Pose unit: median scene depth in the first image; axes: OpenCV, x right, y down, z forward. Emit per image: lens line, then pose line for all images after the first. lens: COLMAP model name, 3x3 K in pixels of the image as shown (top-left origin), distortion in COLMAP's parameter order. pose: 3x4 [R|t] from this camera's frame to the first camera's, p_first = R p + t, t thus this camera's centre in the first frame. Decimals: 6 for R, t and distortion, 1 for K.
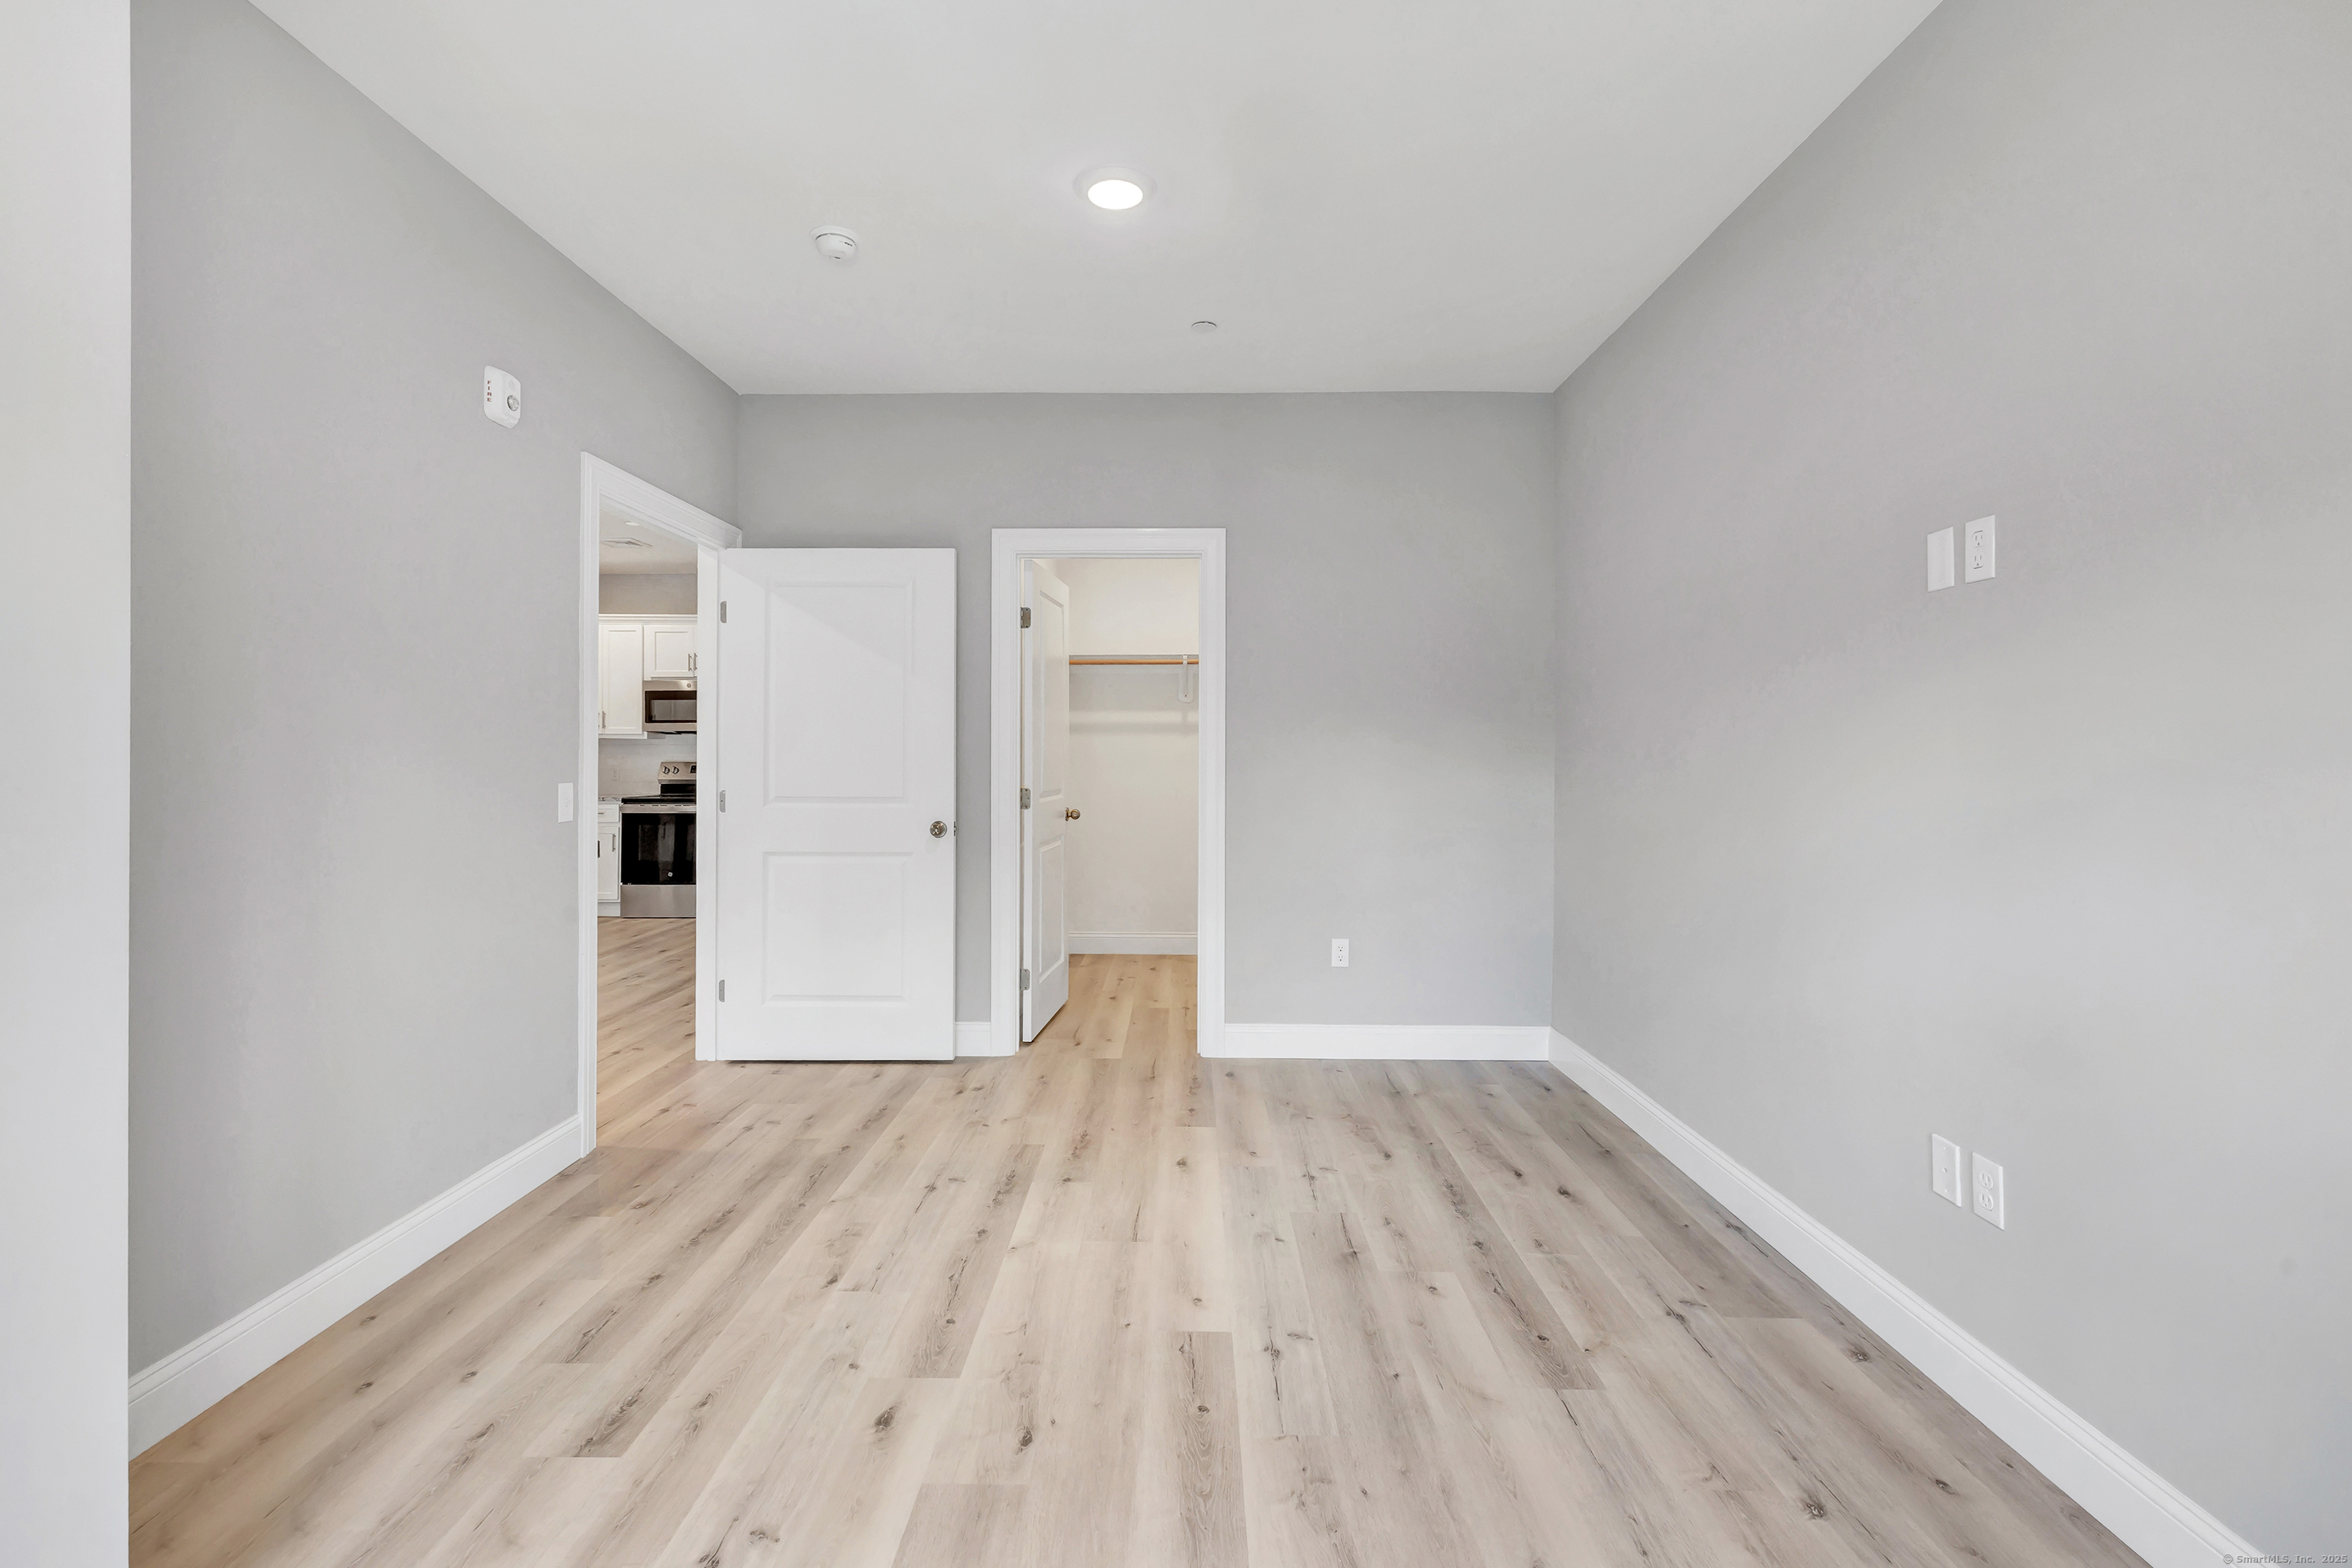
lens RADIAL K [[1057.8, 0, 1147.0], [0, 1057.8, 775.1], [0, 0, 1]] dist [-0.000083, 0.000176]
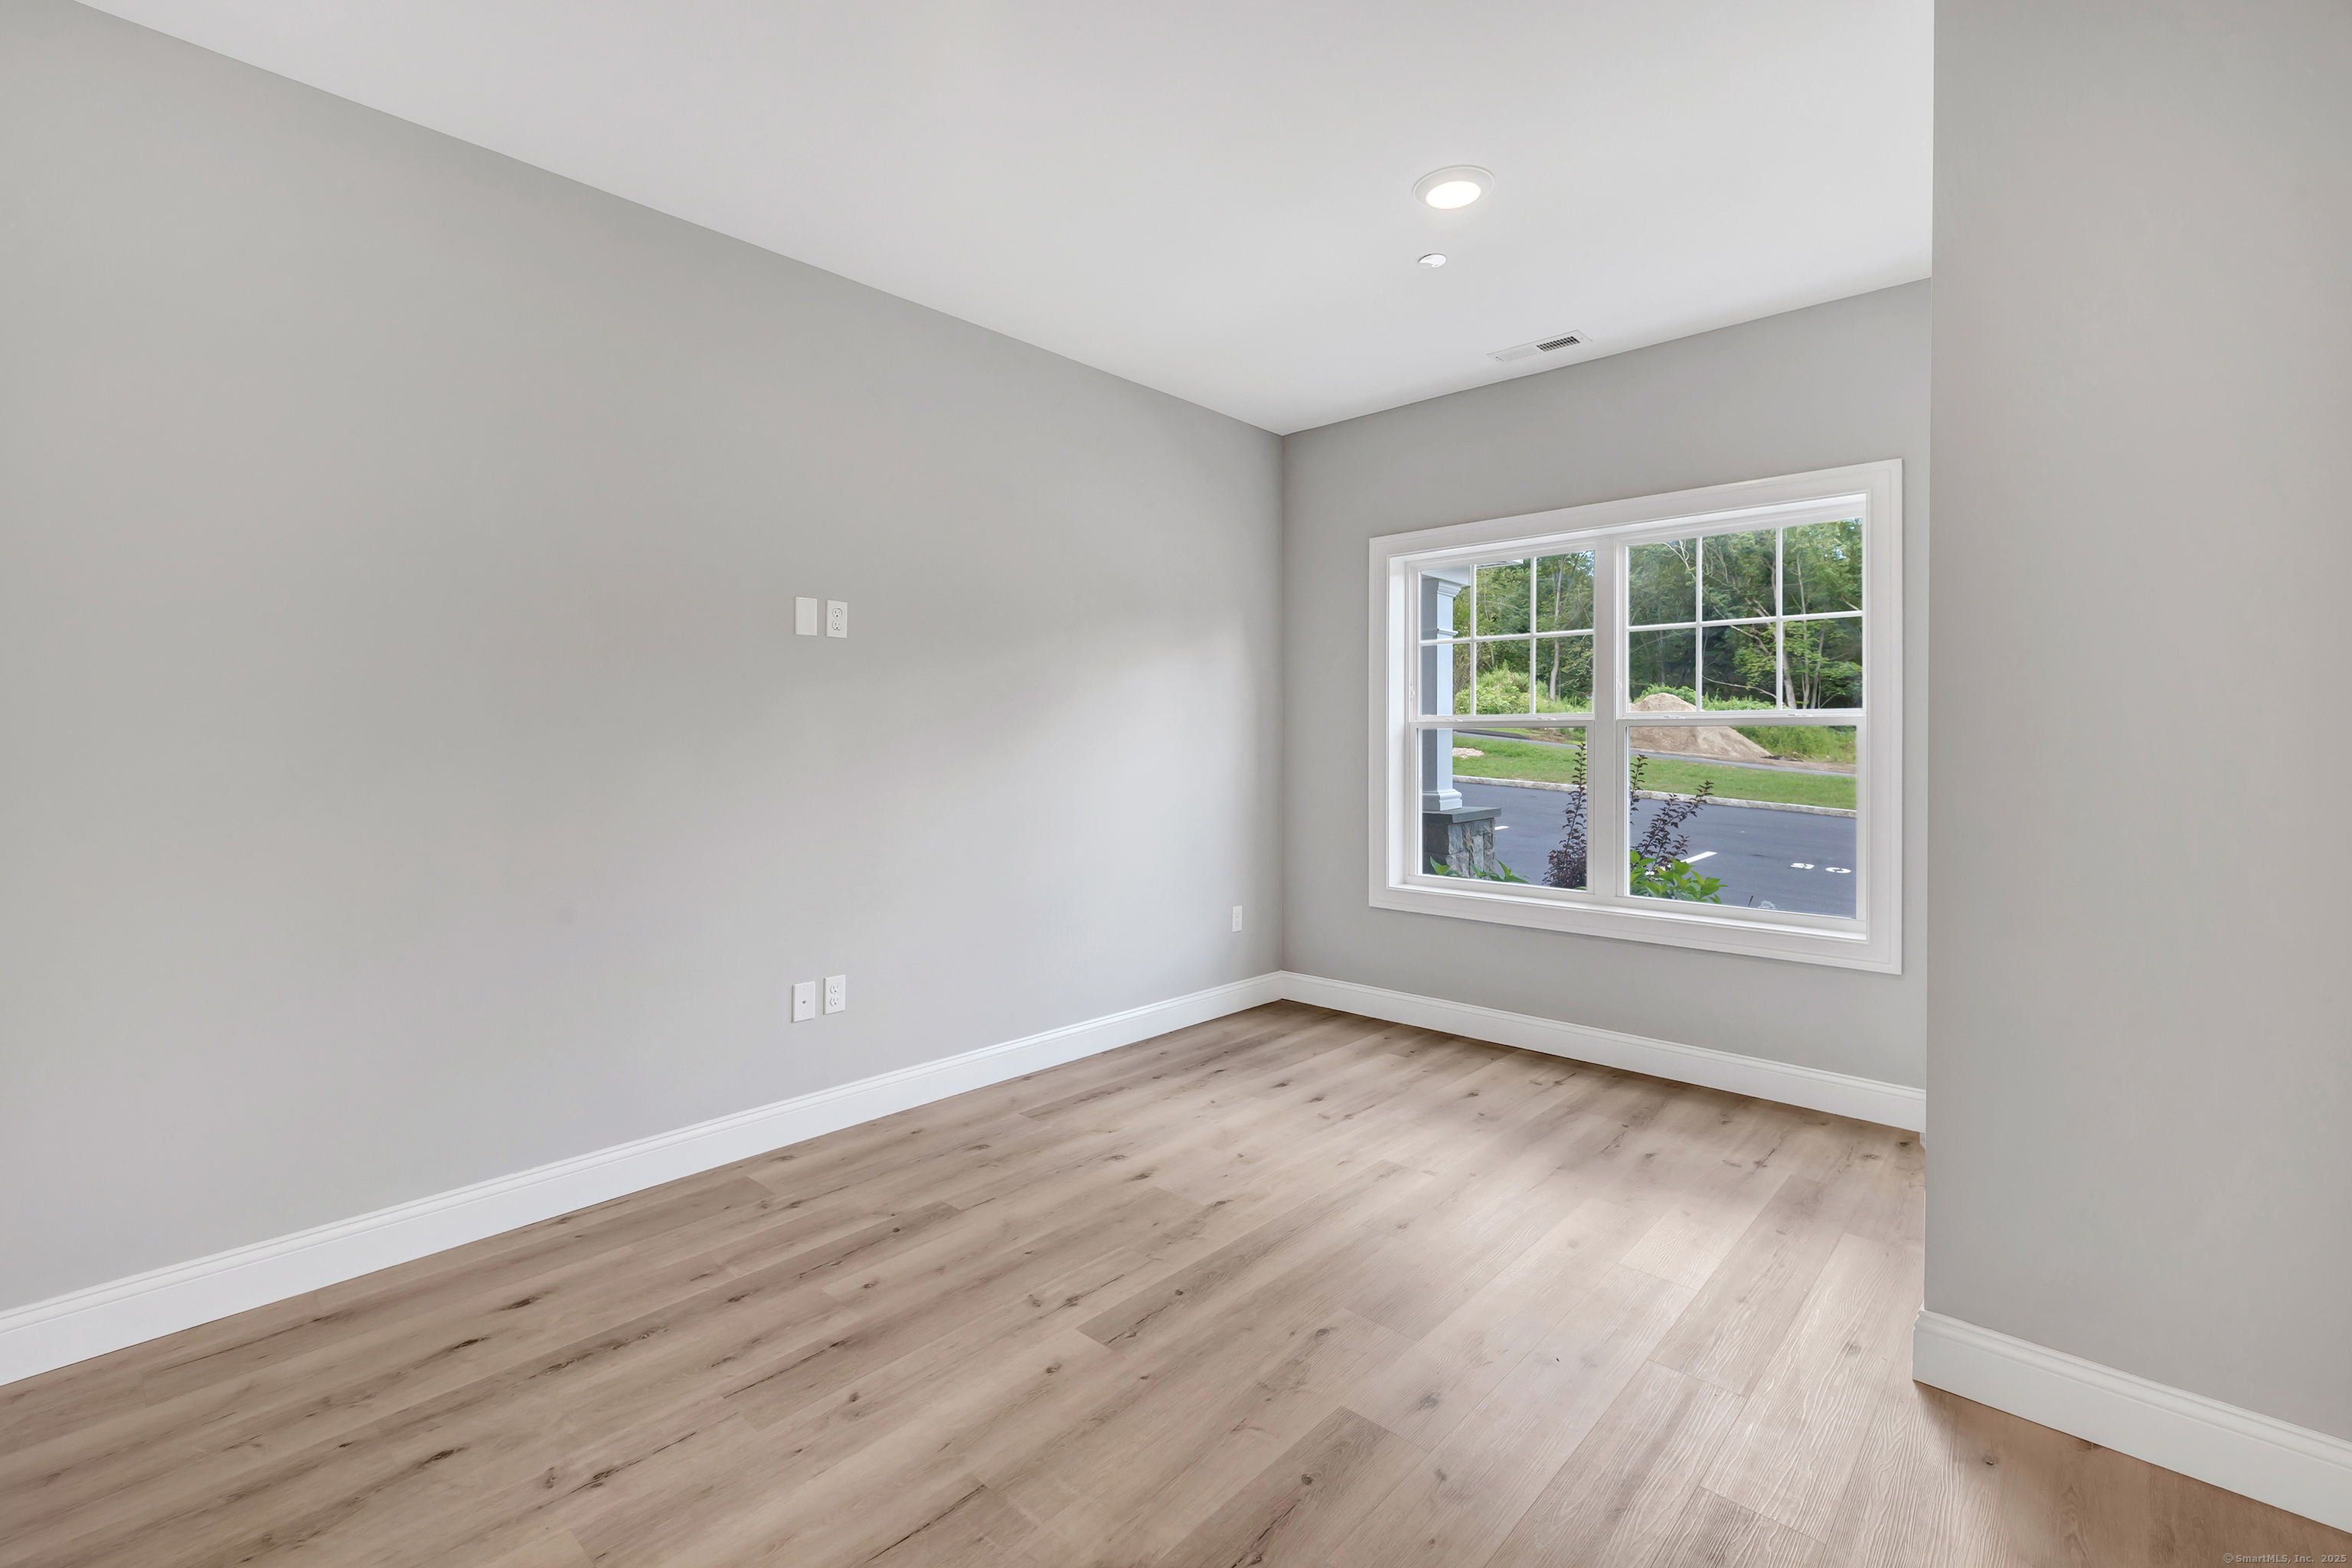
lens RADIAL K [[991.7, 0, 1188.7], [0, 991.7, 761.6], [0, 0, 1]] dist [-0.000978, -0.000104]
pose [[-0.769812, -0.017110, 0.638042, -0.563005], [0.010018, 0.999194, 0.038882, -0.035074], [-0.638193, 0.036323, -0.769019, 1.568633]]
